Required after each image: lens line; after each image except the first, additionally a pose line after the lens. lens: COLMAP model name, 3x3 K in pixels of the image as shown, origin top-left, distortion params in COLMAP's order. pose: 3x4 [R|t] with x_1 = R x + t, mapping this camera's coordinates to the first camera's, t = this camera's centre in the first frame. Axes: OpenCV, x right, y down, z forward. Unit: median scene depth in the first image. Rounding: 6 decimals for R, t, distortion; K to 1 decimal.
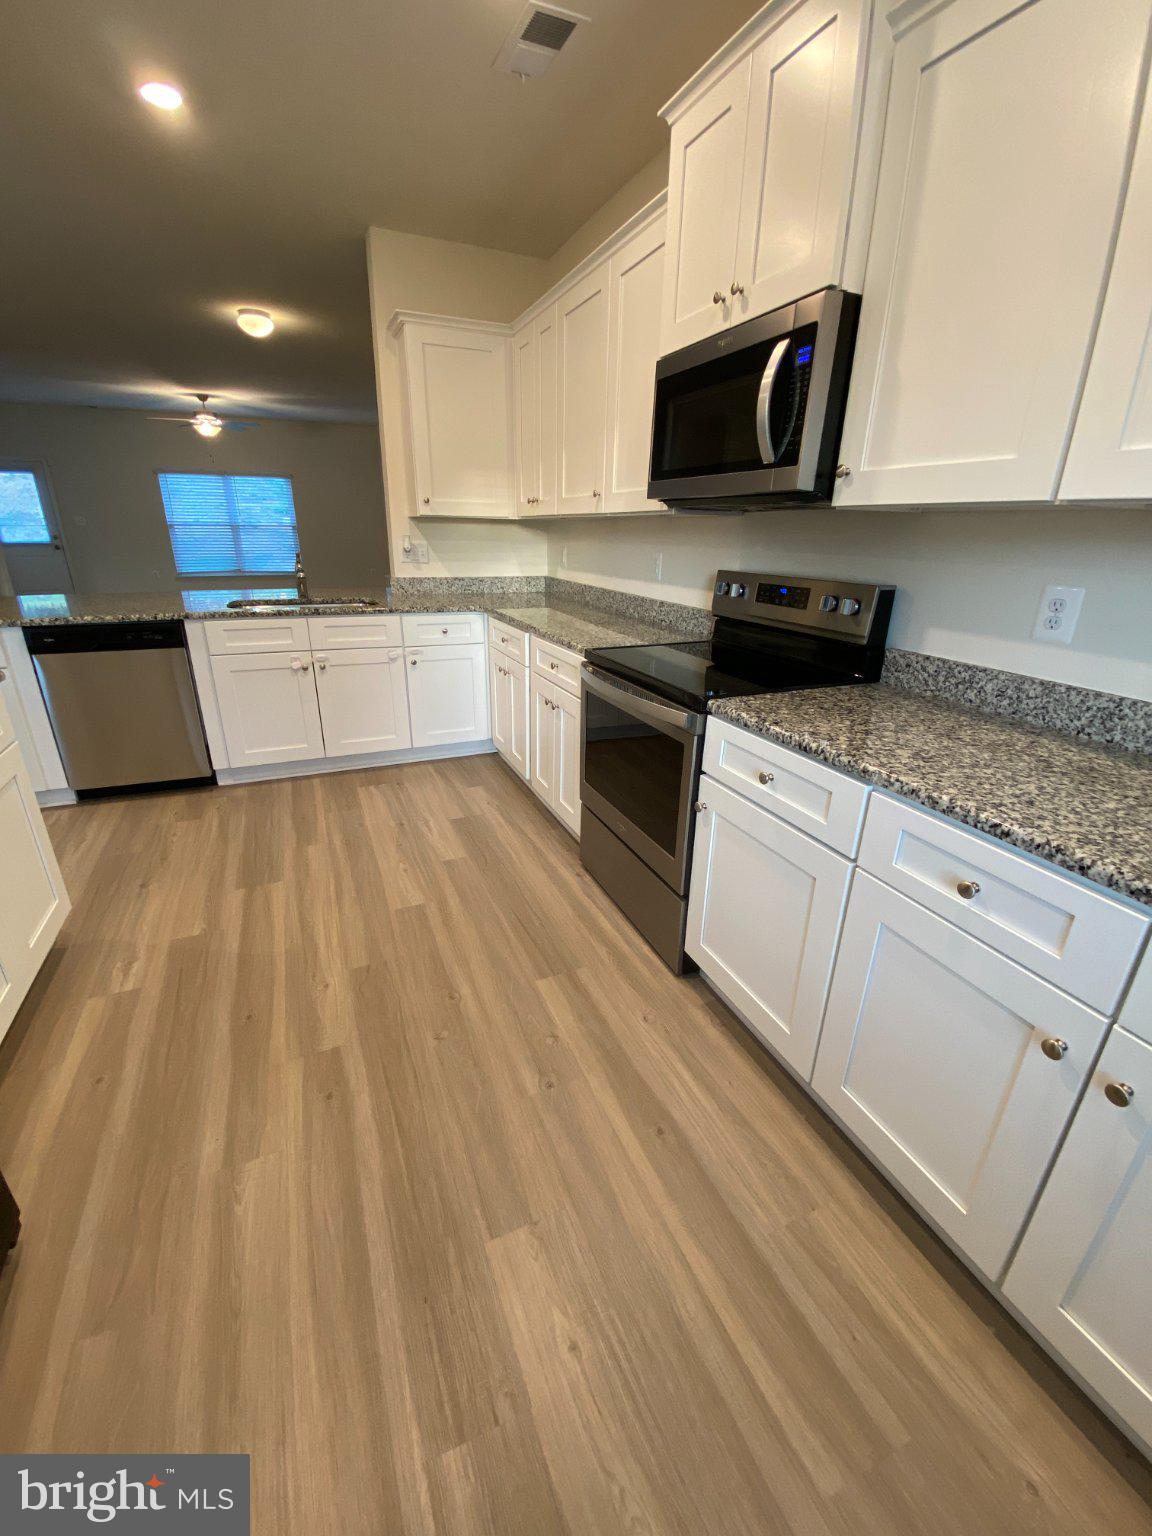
lens RADIAL K [[622.4, 0, 598.9], [0, 622.4, 770.3], [0, 0, 1]] dist [0.000442, -0.008188]
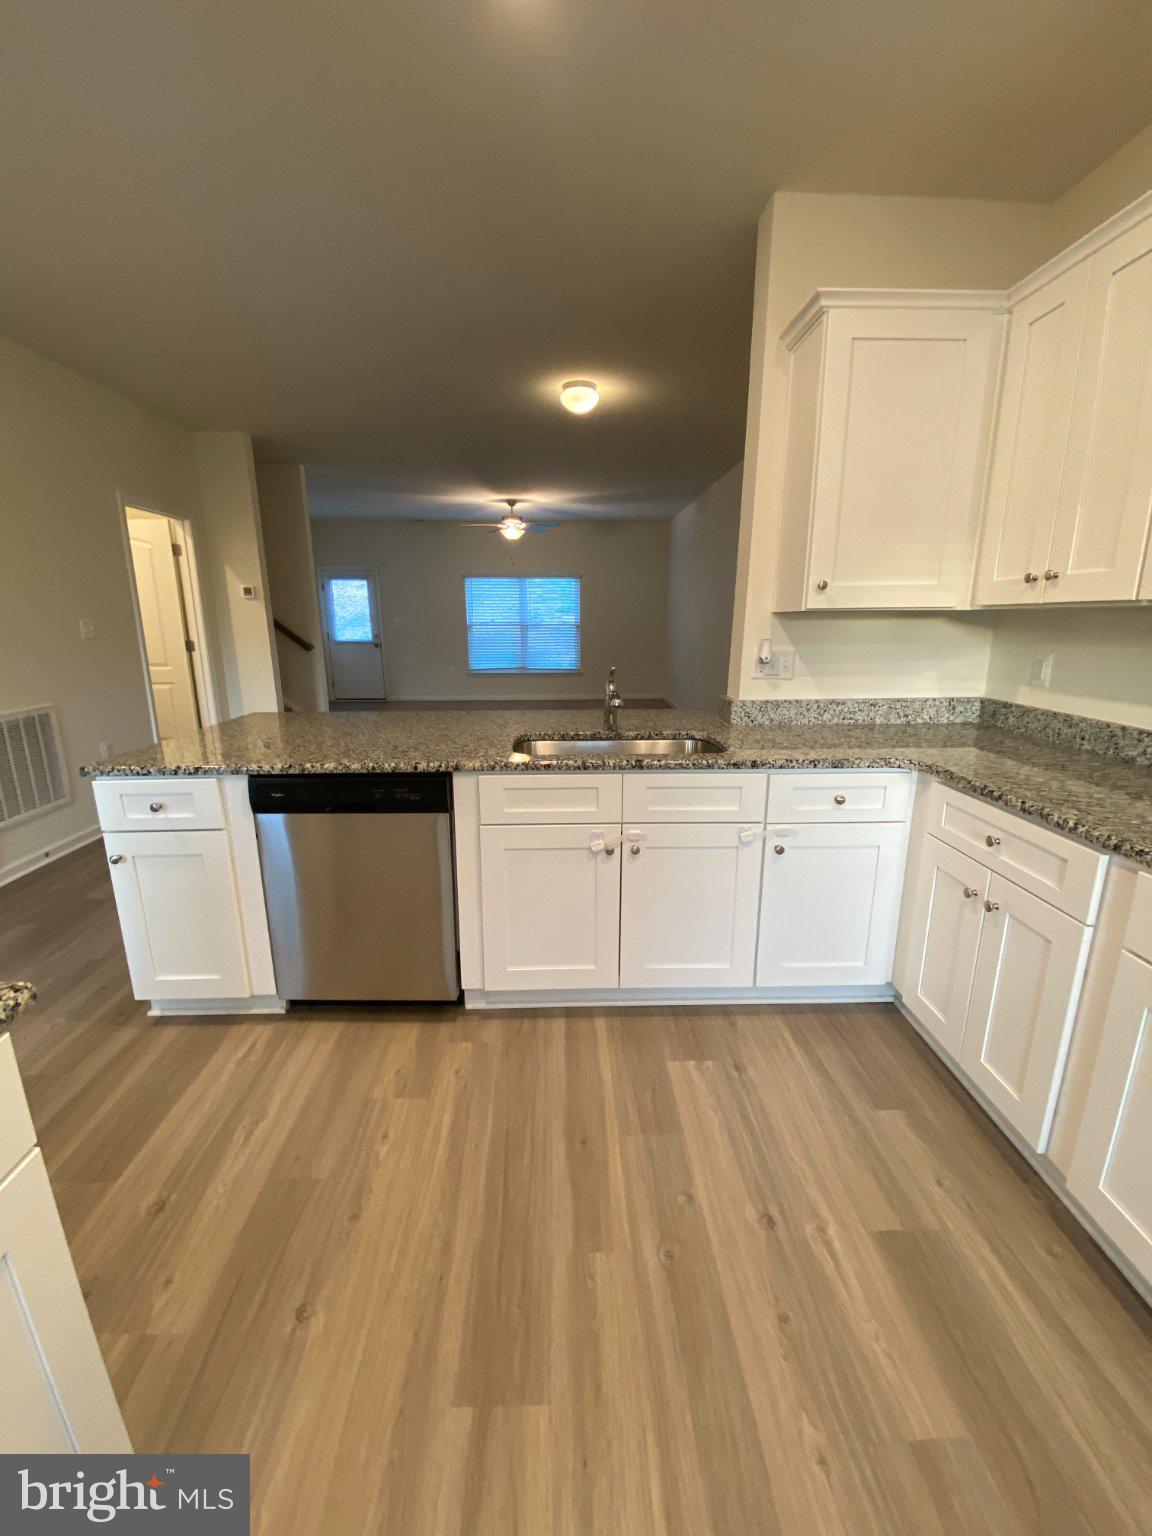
lens RADIAL K [[622.4, 0, 583.3], [0, 622.4, 771.3], [0, 0, 1]] dist [0.000442, -0.008188]
pose [[0.921407, 0.069423, -0.382348, -0.255274], [-0.119960, 0.986673, -0.109935, -0.163832], [0.369620, 0.147162, 0.917455, 0.395258]]
